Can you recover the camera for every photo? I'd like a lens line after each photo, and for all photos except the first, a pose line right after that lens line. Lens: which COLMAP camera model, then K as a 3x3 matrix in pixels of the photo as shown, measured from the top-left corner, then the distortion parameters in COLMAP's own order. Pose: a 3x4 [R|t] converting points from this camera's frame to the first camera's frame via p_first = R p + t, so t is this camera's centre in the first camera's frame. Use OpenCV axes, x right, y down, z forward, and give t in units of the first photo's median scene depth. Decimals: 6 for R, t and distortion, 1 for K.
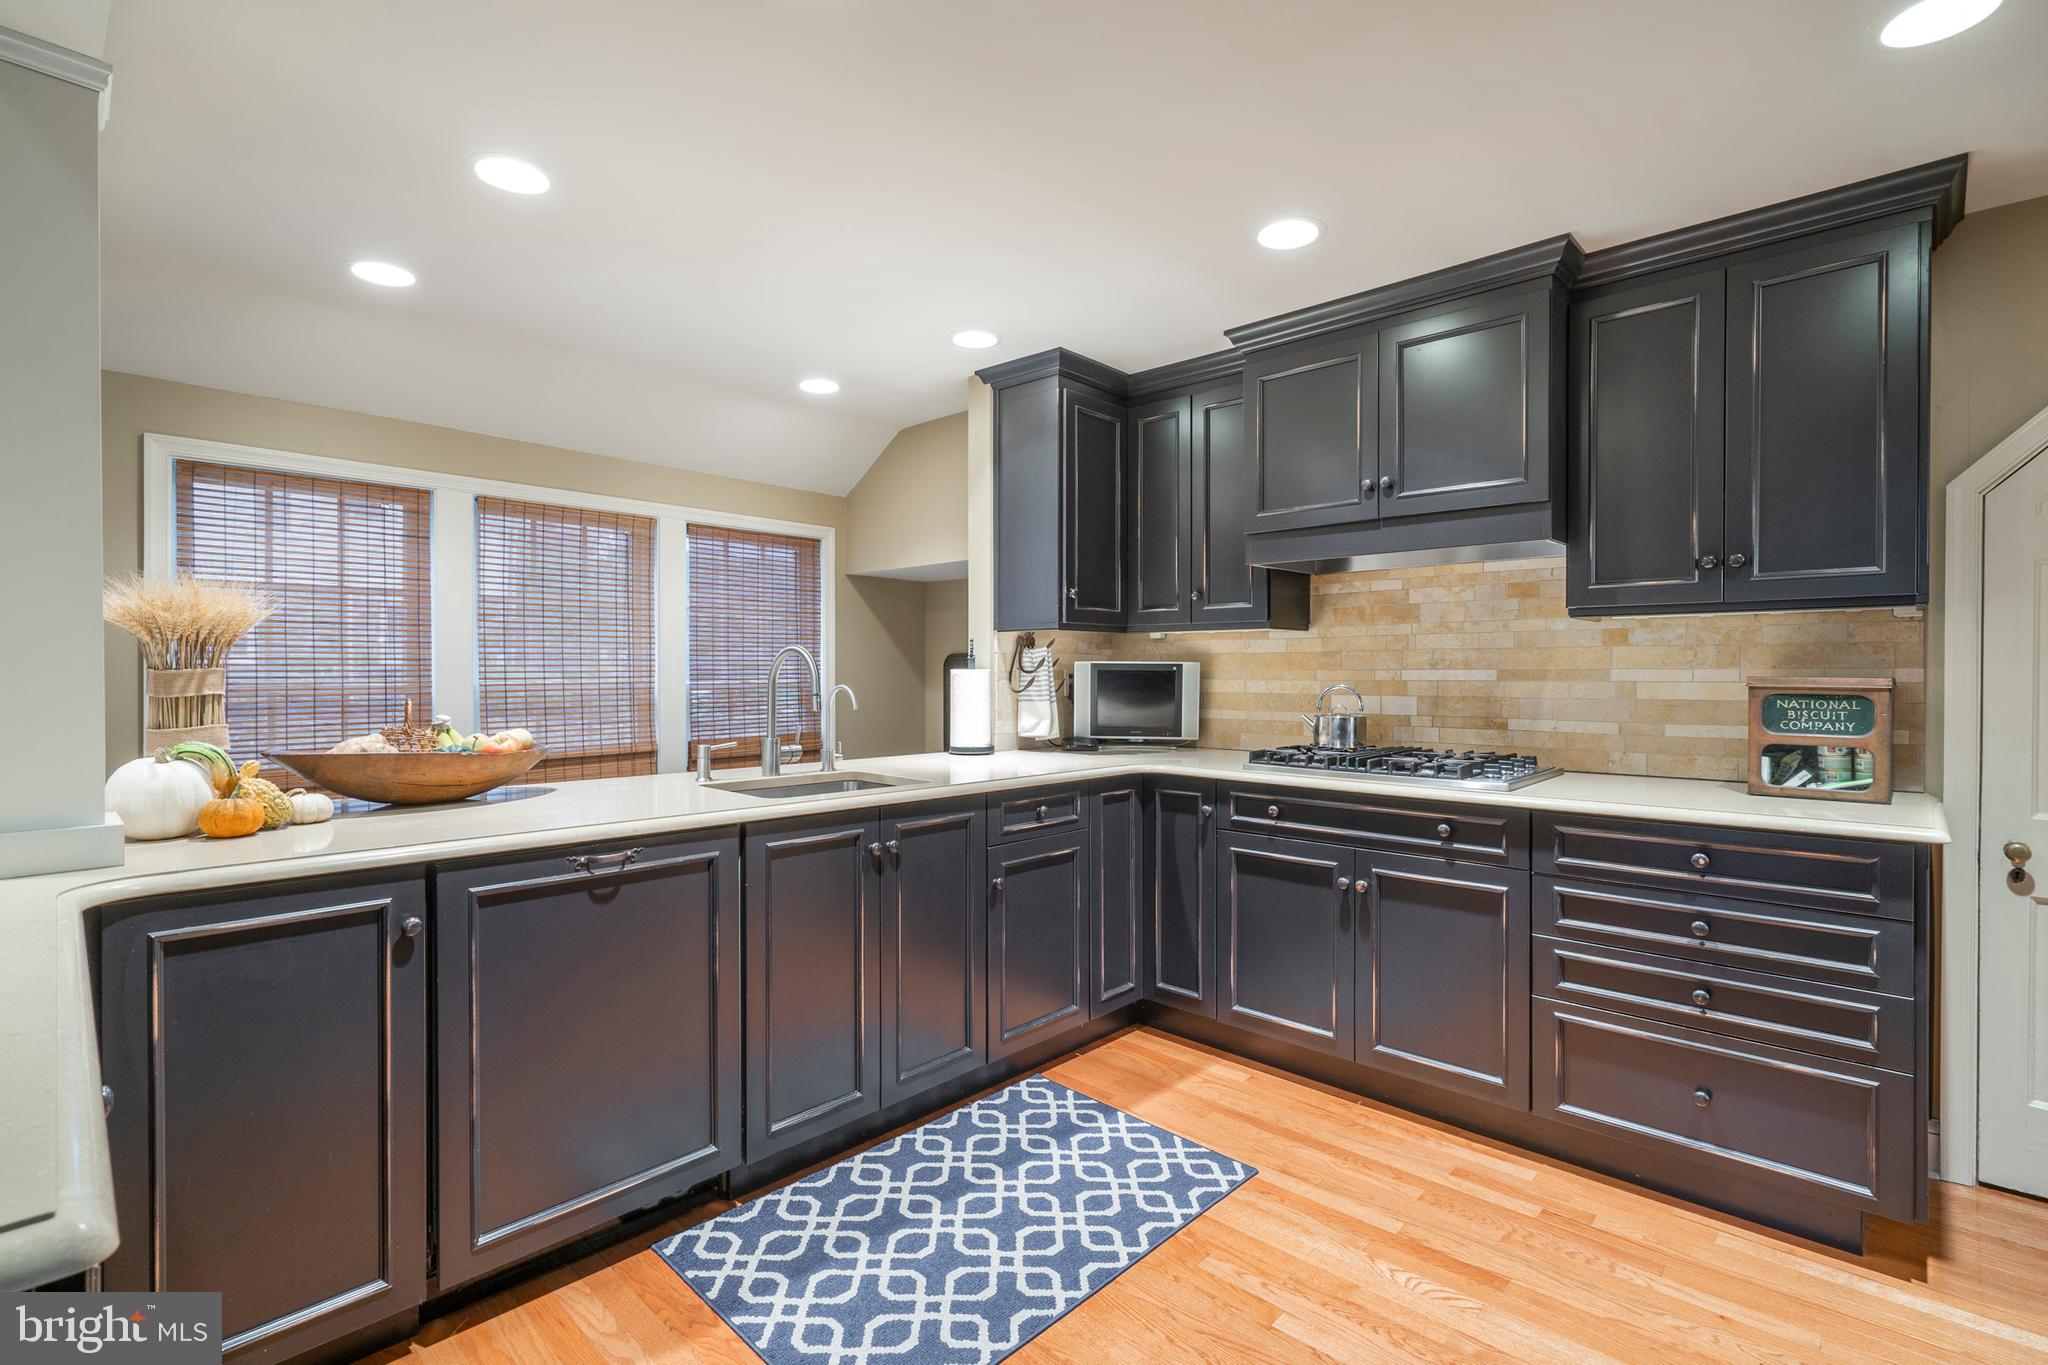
lens RADIAL K [[934.4, 0, 1019.6], [0, 934.4, 690.9], [0, 0, 1]] dist [-0.005725, 0.000970]
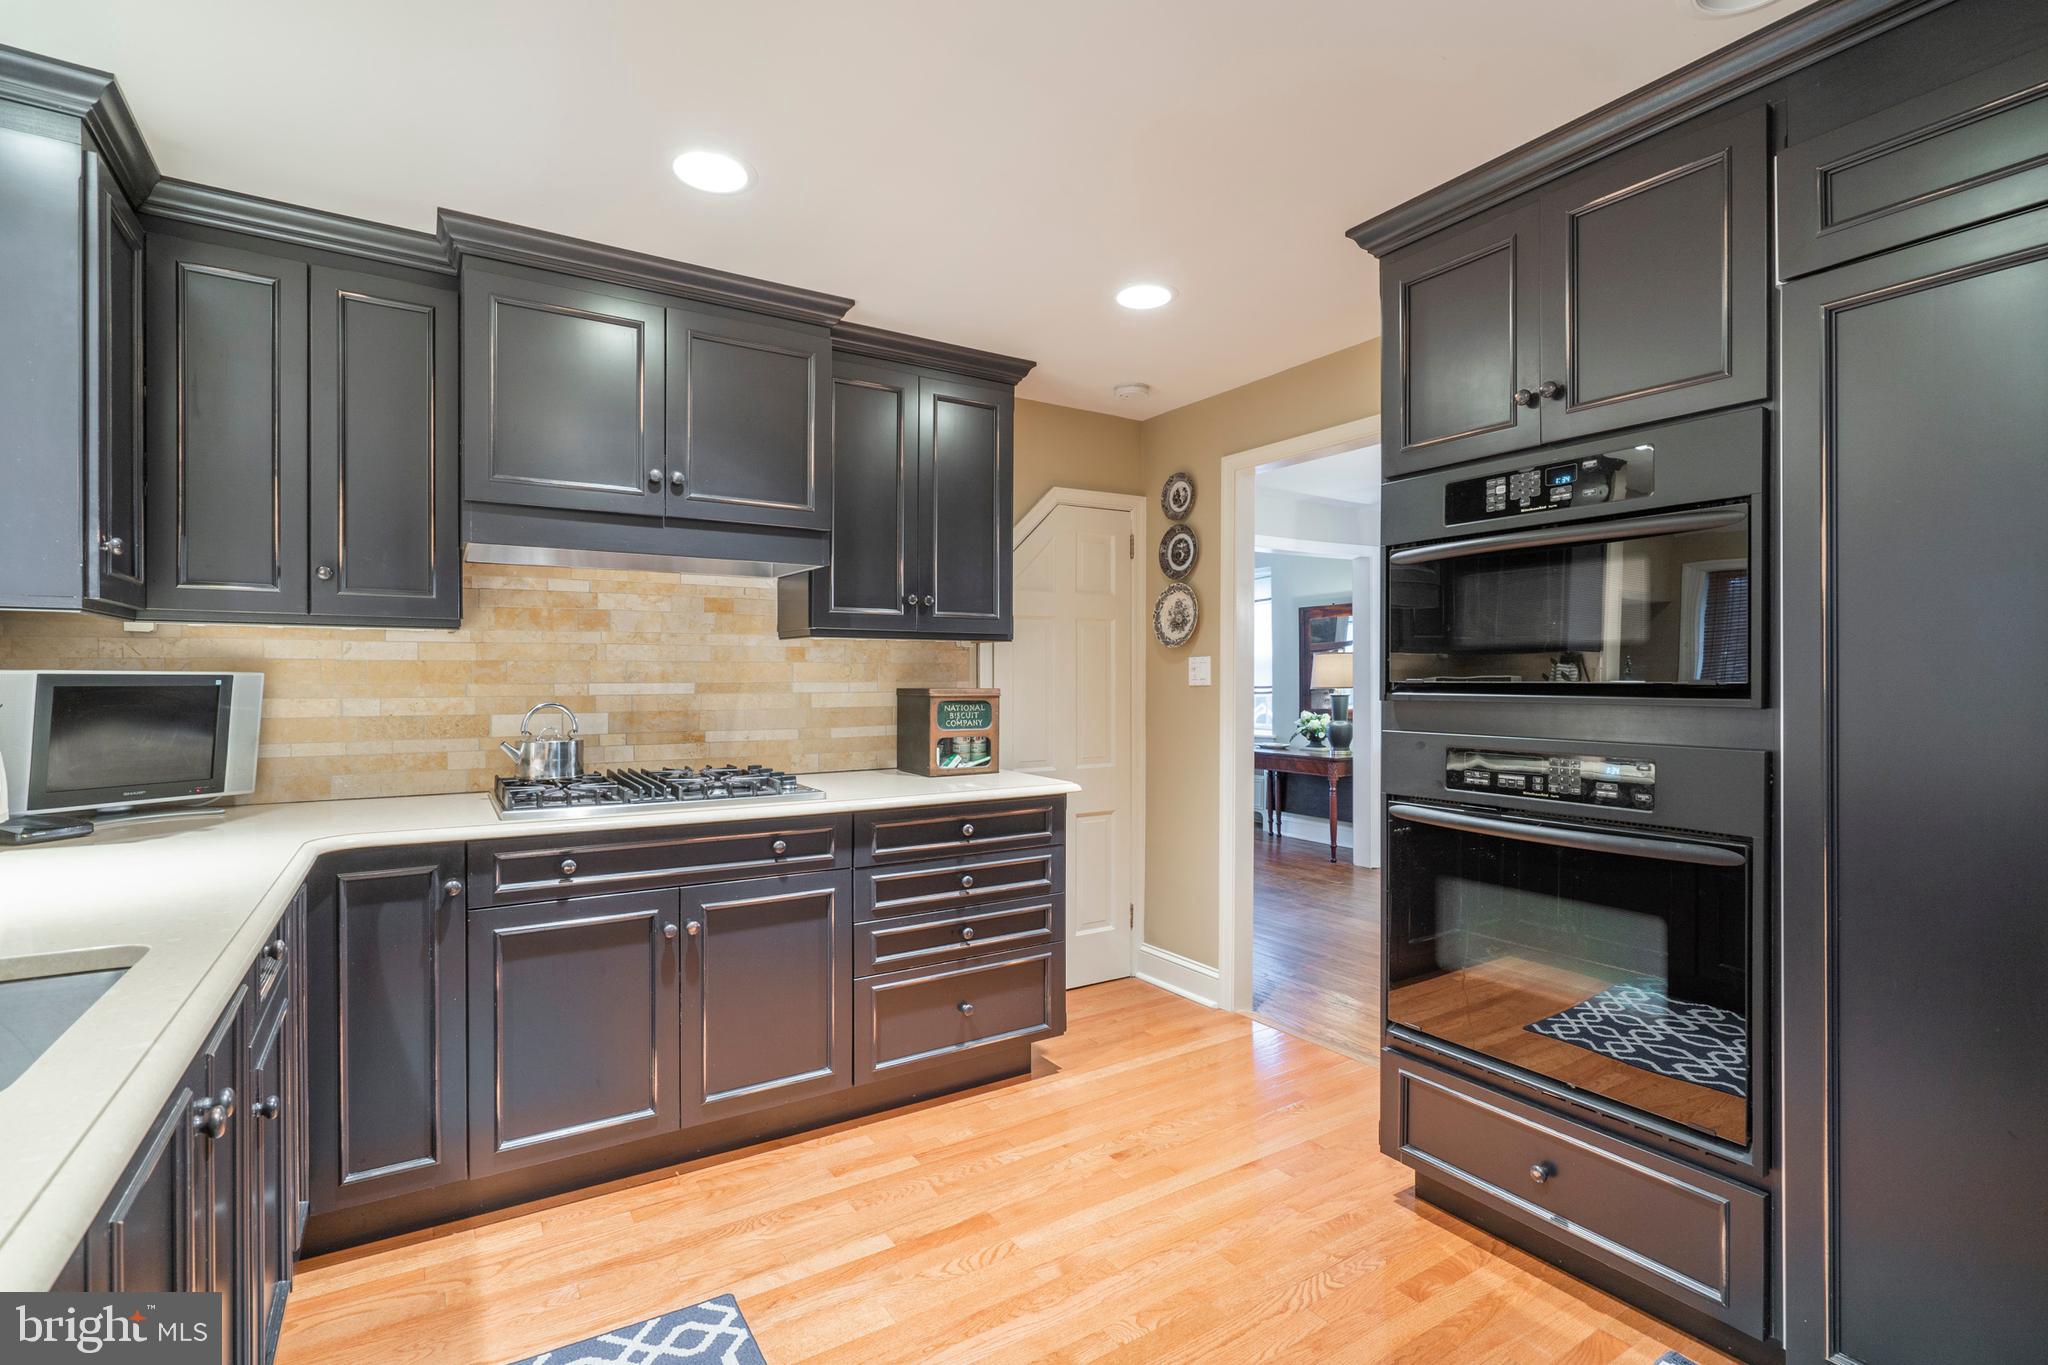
lens RADIAL K [[934.4, 0, 1021.1], [0, 934.4, 682.5], [0, 0, 1]] dist [-0.005725, 0.000970]
pose [[0.248959, -0.008387, 0.968478, -0.382498], [0.017891, 0.999832, 0.004059, -0.021811], [-0.968349, 0.016316, 0.249068, 0.428602]]
